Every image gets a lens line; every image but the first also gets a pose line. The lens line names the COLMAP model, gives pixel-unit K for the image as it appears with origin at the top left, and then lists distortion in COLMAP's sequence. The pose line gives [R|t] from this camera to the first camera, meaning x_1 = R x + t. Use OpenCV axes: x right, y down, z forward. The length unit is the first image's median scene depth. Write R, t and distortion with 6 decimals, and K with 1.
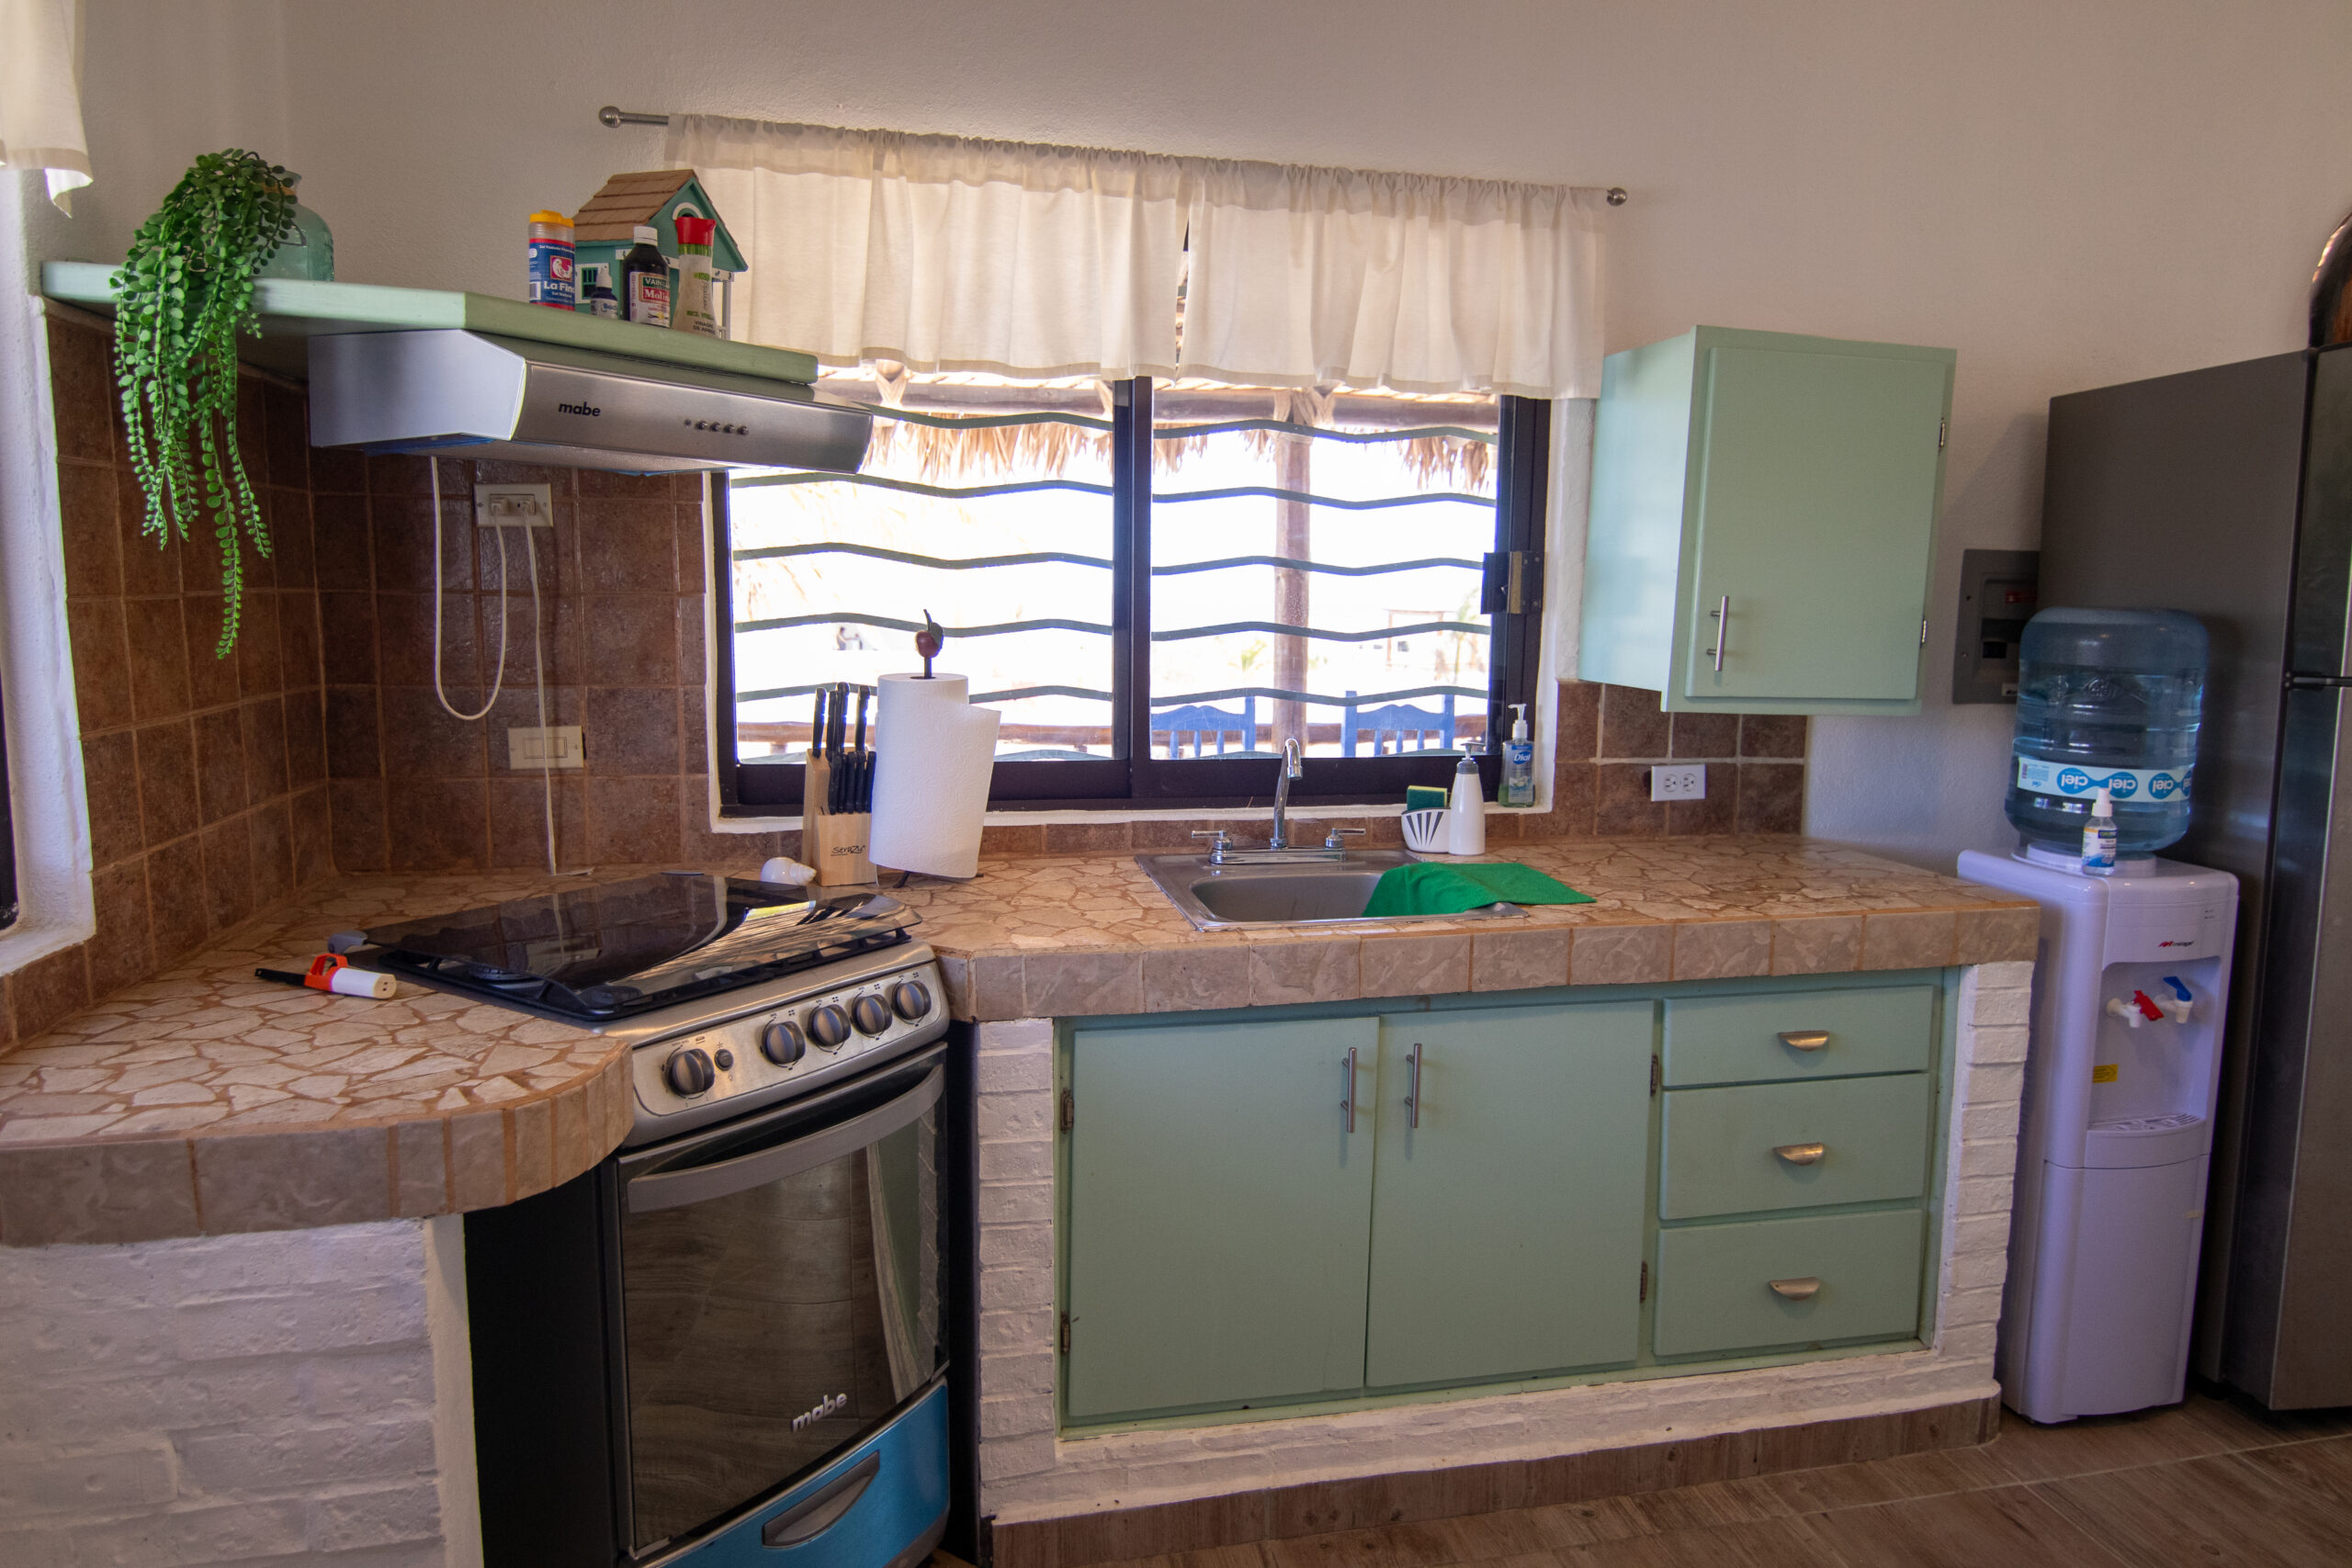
lens RADIAL K [[1486.0, 0, 1176.0], [0, 1486.0, 784.0], [0, 0, 1]] dist [-0.004662, -0.002401]
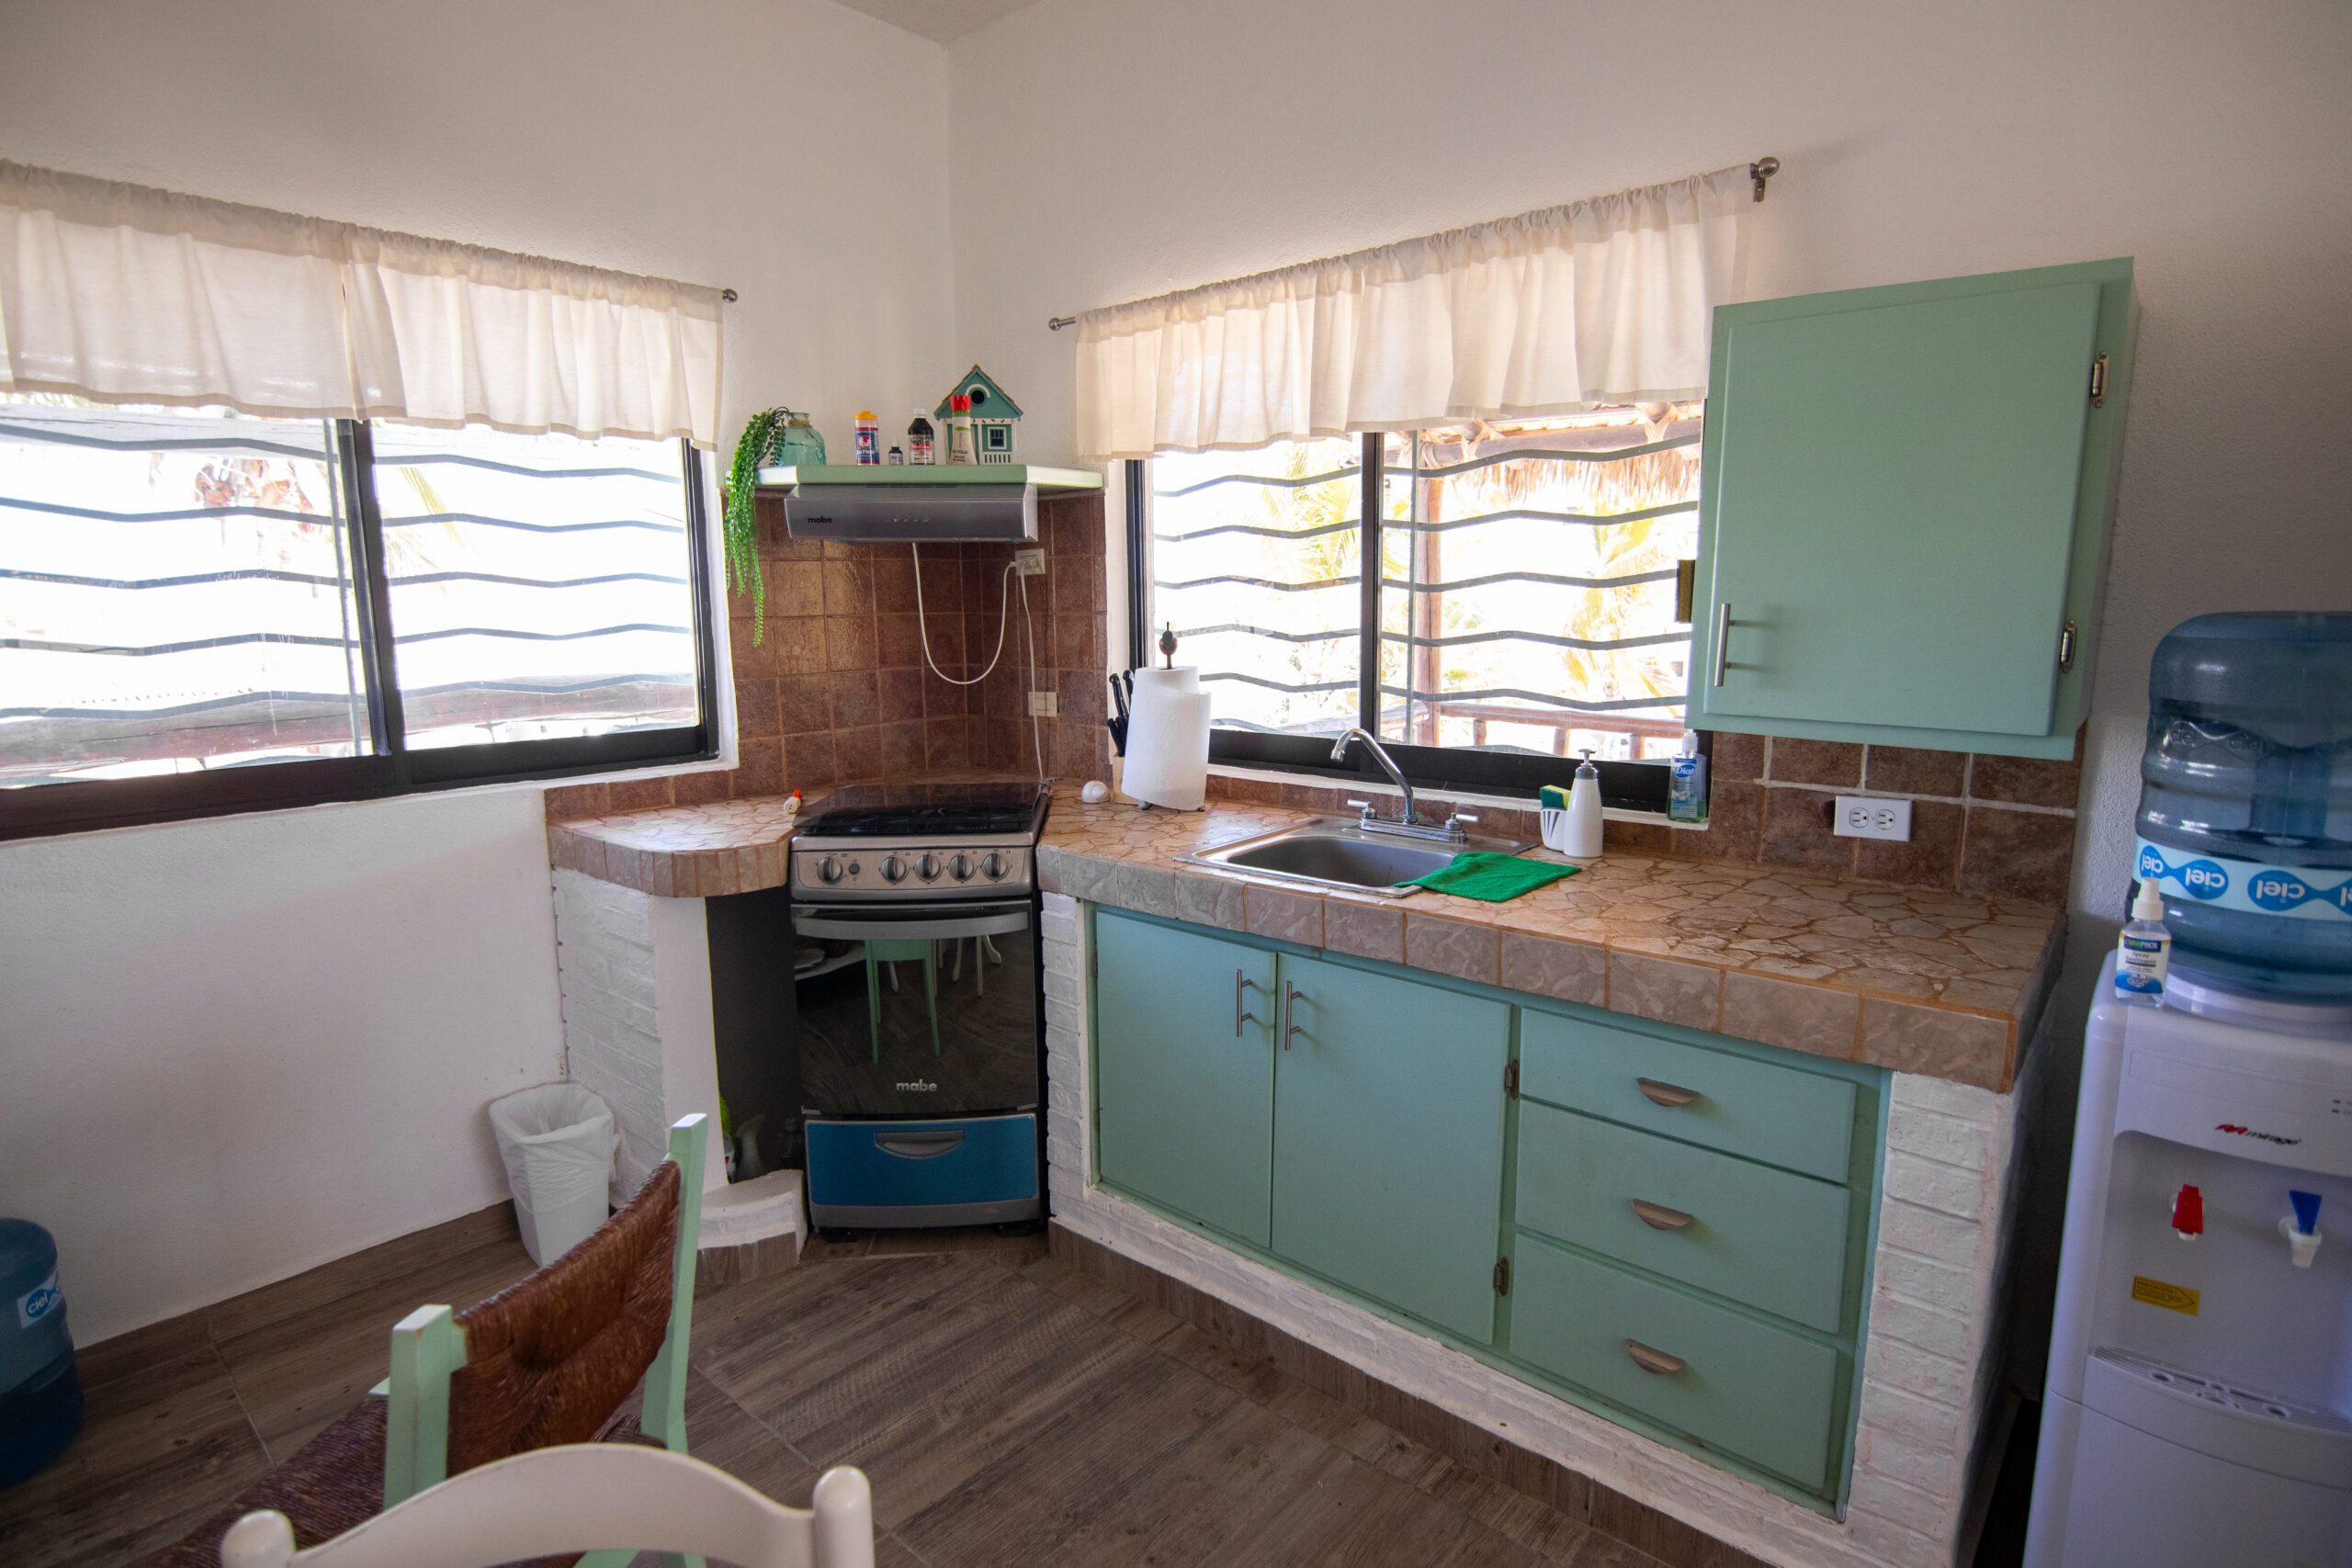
lens RADIAL K [[1225.1, 0, 1178.7], [0, 1225.1, 795.5], [0, 0, 1]] dist [-0.002143, -0.013435]
pose [[0.584027, 0.110674, -0.804154, 0.807141], [-0.089400, 0.993405, 0.071792, -0.035075], [0.806796, 0.029963, 0.590069, 0.301558]]
